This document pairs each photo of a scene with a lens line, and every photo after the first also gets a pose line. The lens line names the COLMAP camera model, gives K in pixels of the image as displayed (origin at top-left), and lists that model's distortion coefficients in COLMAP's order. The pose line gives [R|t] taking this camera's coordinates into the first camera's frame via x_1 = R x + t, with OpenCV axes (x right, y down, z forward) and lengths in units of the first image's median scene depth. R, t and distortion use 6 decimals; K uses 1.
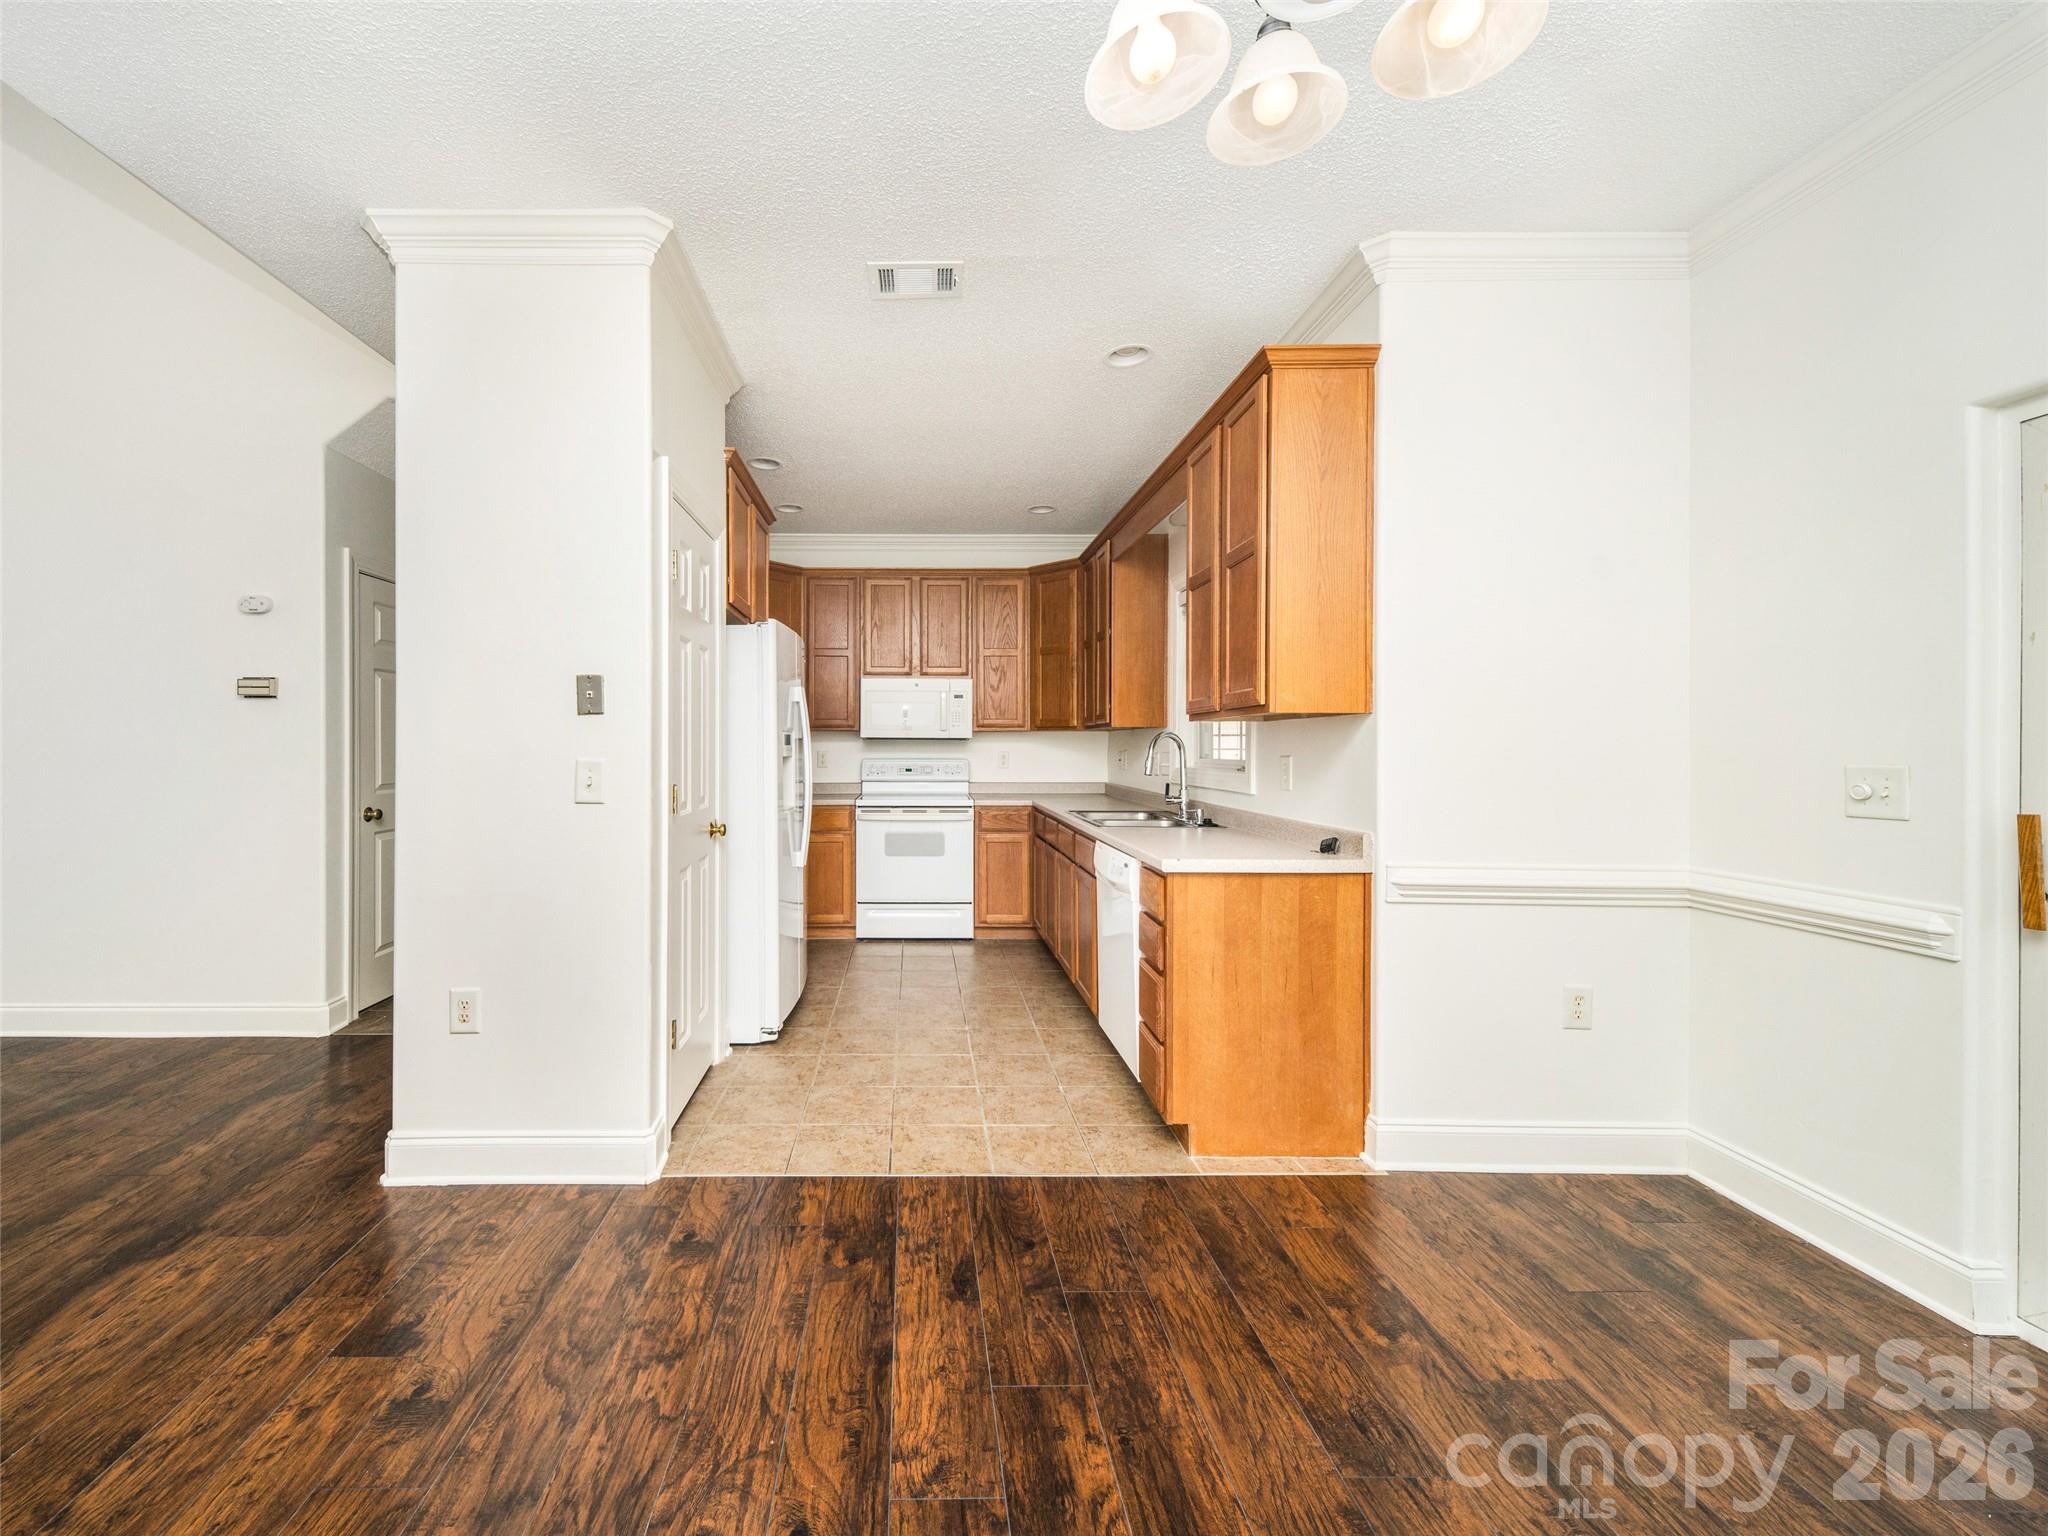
lens RADIAL K [[814.7, 0, 1010.1], [0, 814.7, 769.1], [0, 0, 1]] dist [0.003781, -0.004224]
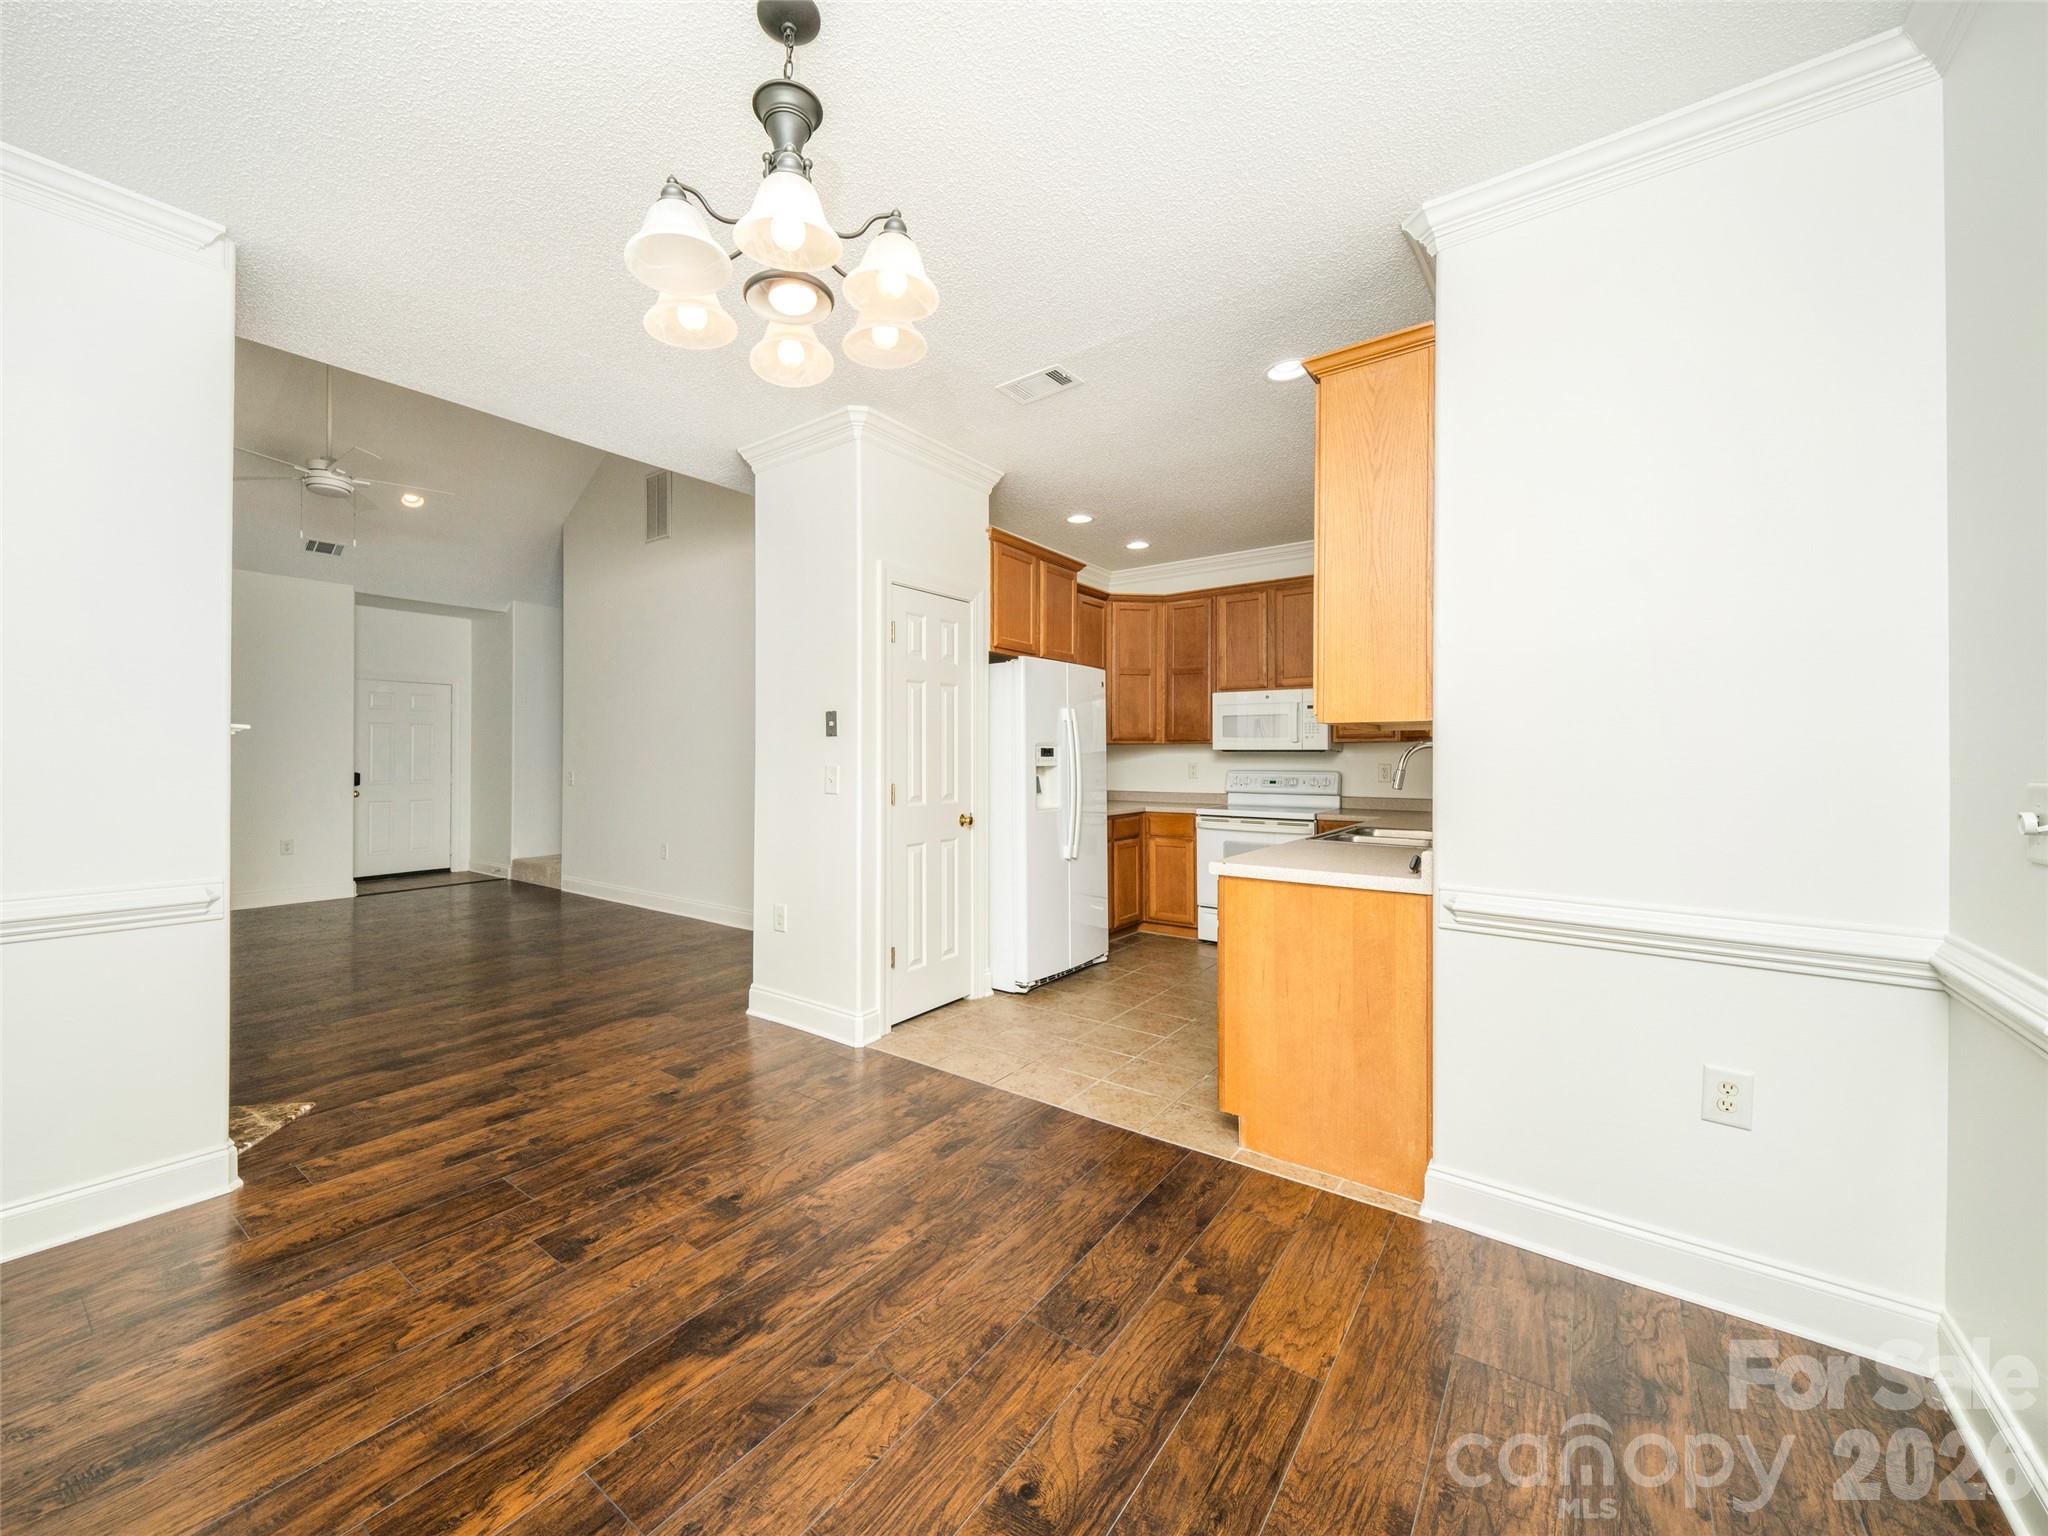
lens RADIAL K [[814.7, 0, 974.3], [0, 814.7, 782.1], [0, 0, 1]] dist [0.003781, -0.004224]
pose [[0.783311, 0.019387, -0.621328, 0.615141], [-0.019561, 0.999787, 0.006535, 0.004637], [0.621322, 0.007034, 0.783524, -0.041430]]
